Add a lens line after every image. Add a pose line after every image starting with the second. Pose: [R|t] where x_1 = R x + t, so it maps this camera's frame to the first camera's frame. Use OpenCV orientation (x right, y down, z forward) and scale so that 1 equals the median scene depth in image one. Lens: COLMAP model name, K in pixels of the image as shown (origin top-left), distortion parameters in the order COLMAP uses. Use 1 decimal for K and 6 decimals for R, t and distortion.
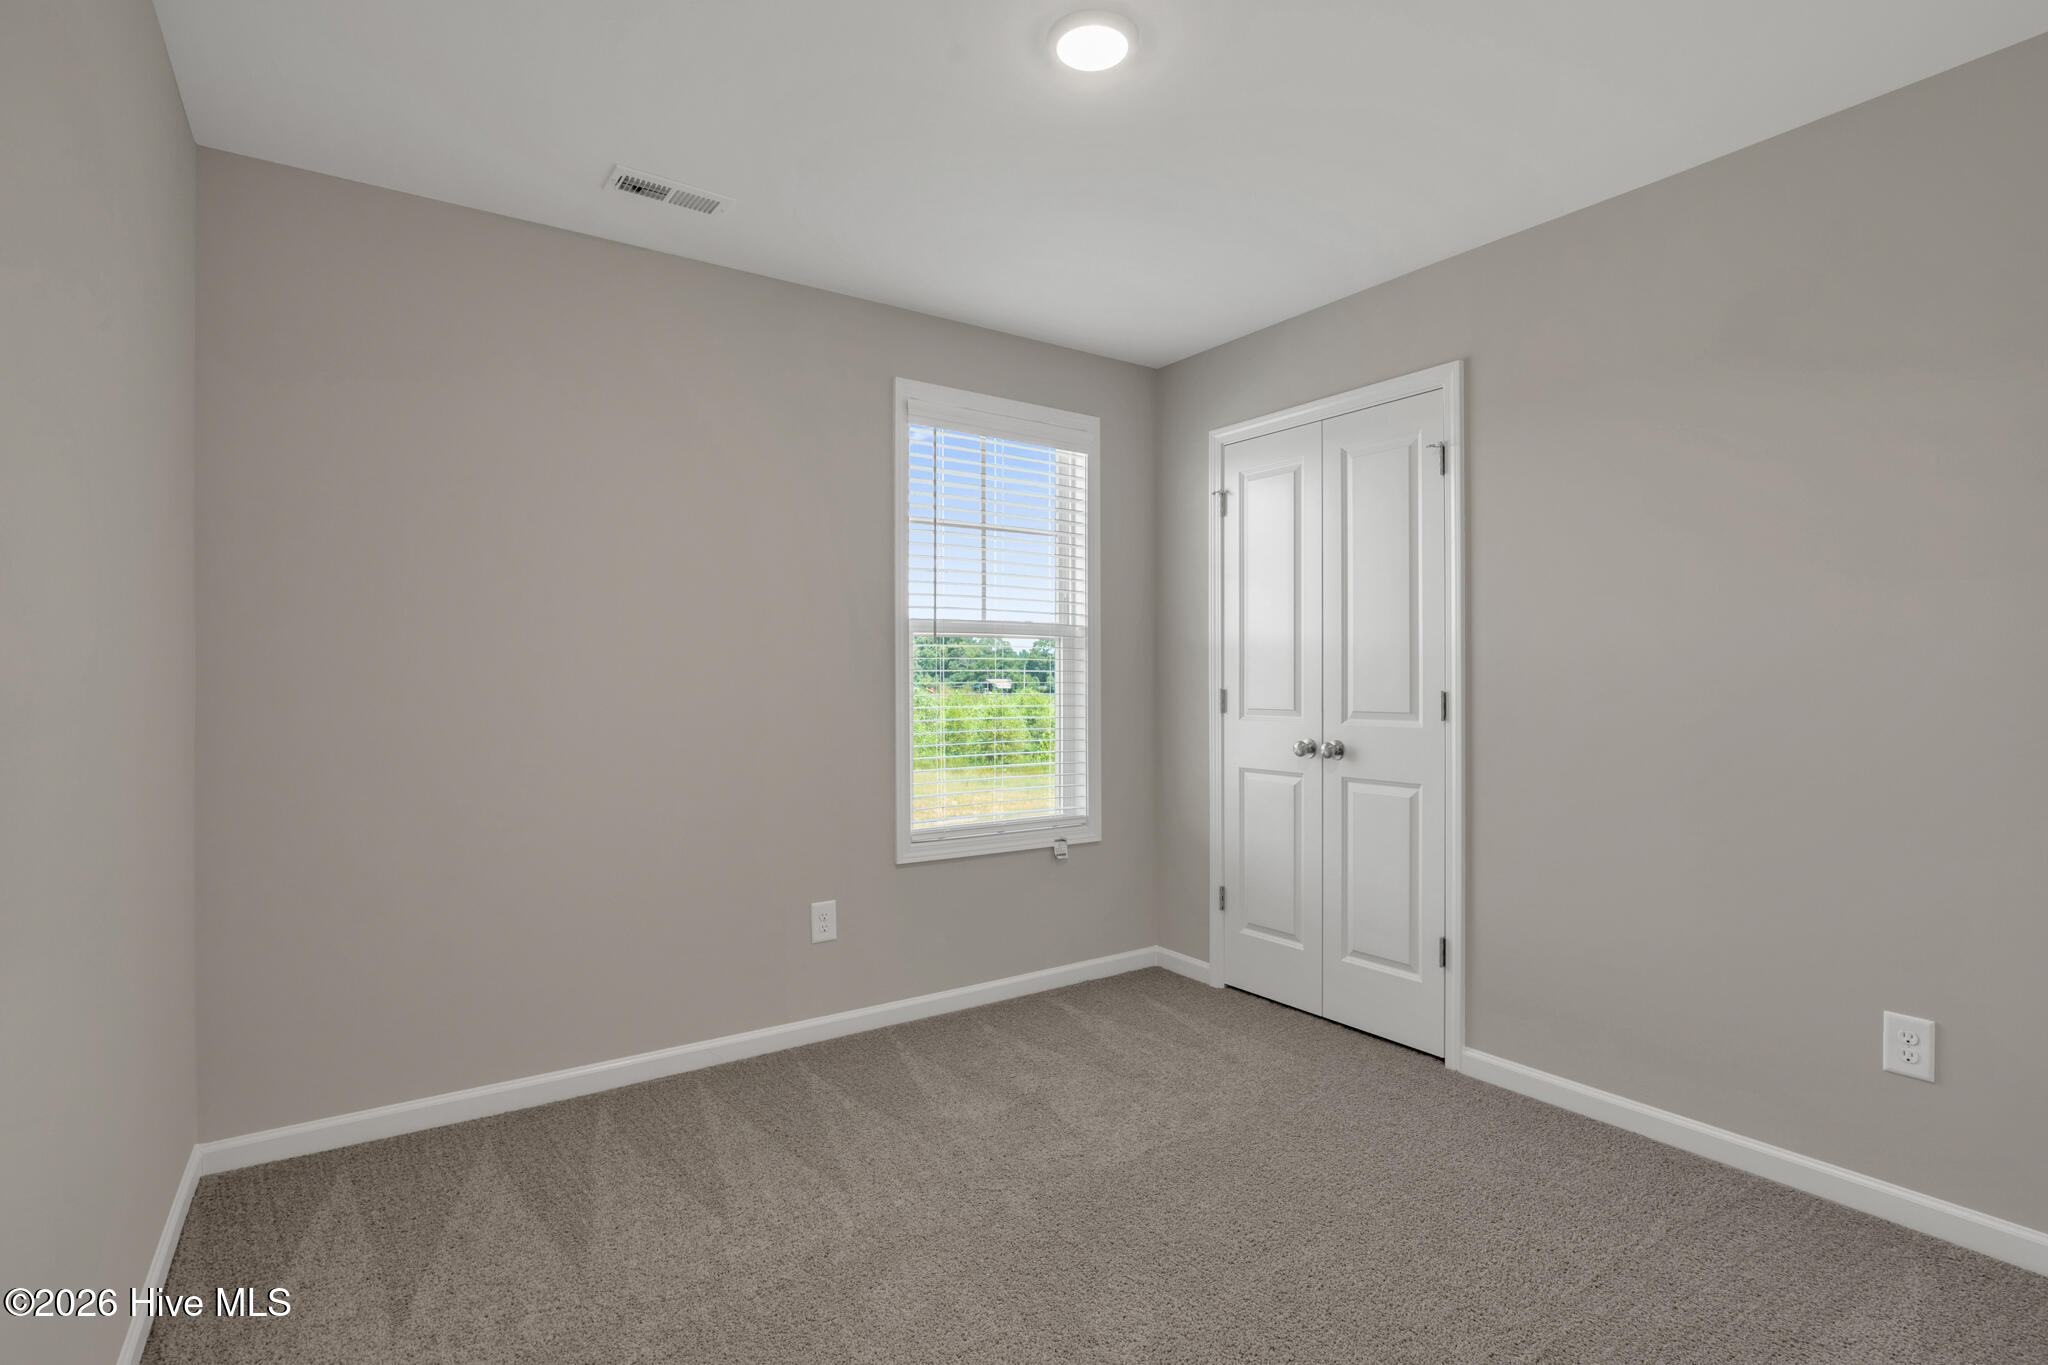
lens RADIAL K [[940.1, 0, 1034.5], [0, 940.1, 665.3], [0, 0, 1]] dist [-0.015982, 0.000528]
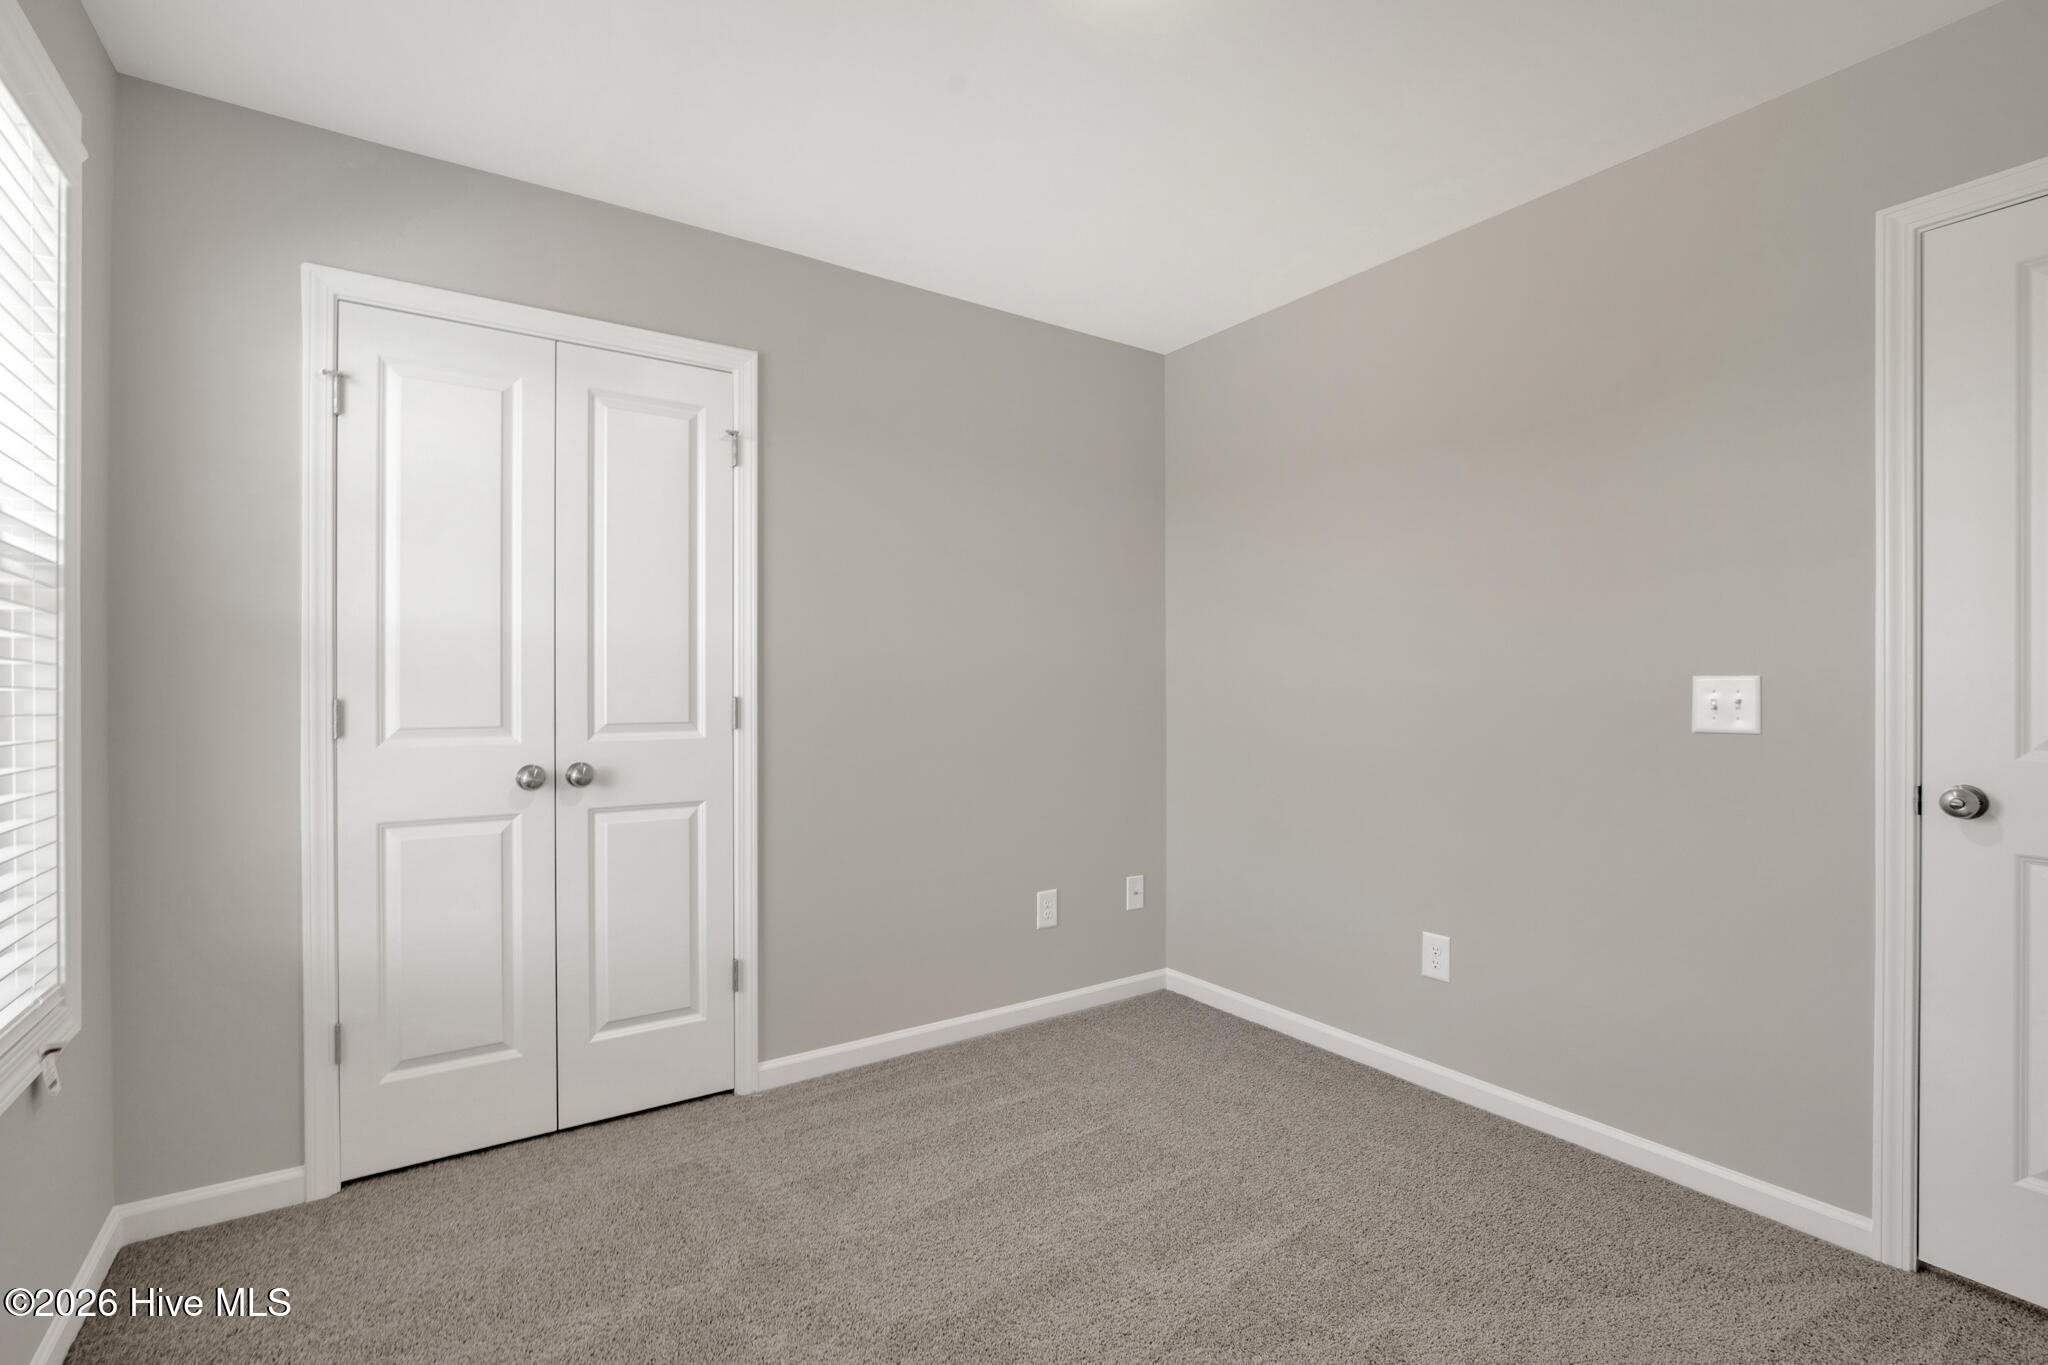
lens RADIAL K [[940.1, 0, 1016.1], [0, 940.1, 681.2], [0, 0, 1]] dist [-0.015982, 0.000528]
pose [[0.035190, 0.008564, 0.999344, -0.441980], [-0.012208, 0.999892, -0.008138, 0.014800], [-0.999306, -0.011914, 0.035291, 0.618230]]
